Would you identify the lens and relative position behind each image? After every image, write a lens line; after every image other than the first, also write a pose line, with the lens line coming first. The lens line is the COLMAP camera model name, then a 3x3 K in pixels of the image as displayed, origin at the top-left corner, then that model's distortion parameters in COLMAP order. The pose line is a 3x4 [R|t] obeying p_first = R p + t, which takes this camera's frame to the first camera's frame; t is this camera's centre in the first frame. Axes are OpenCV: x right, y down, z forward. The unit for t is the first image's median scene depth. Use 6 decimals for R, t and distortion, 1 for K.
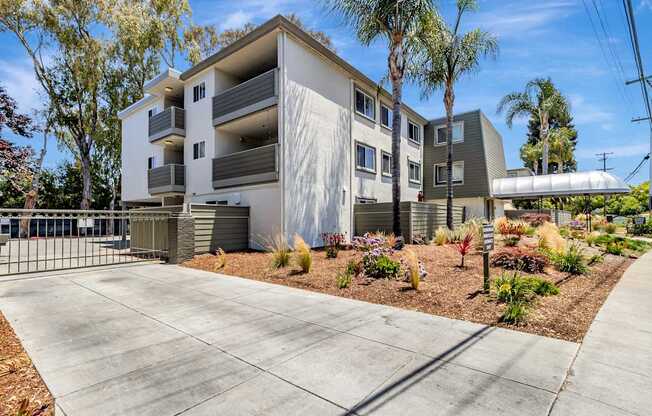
lens RADIAL K [[303.9, 0, 330.3], [0, 303.9, 213.3], [0, 0, 1]] dist [0.002231, 0.001595]
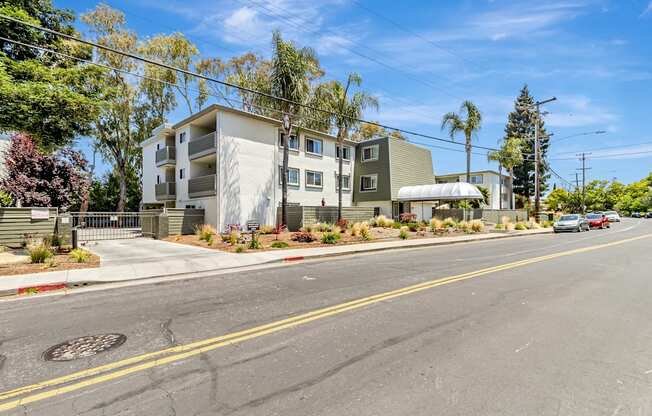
lens RADIAL K [[303.9, 0, 331.0], [0, 303.9, 212.1], [0, 0, 1]] dist [0.002231, 0.001595]
pose [[0.995980, 0.002698, -0.089537, 0.417967], [-0.001692, 0.999935, 0.011309, -0.018191], [0.089561, -0.011112, 0.995919, -0.454814]]
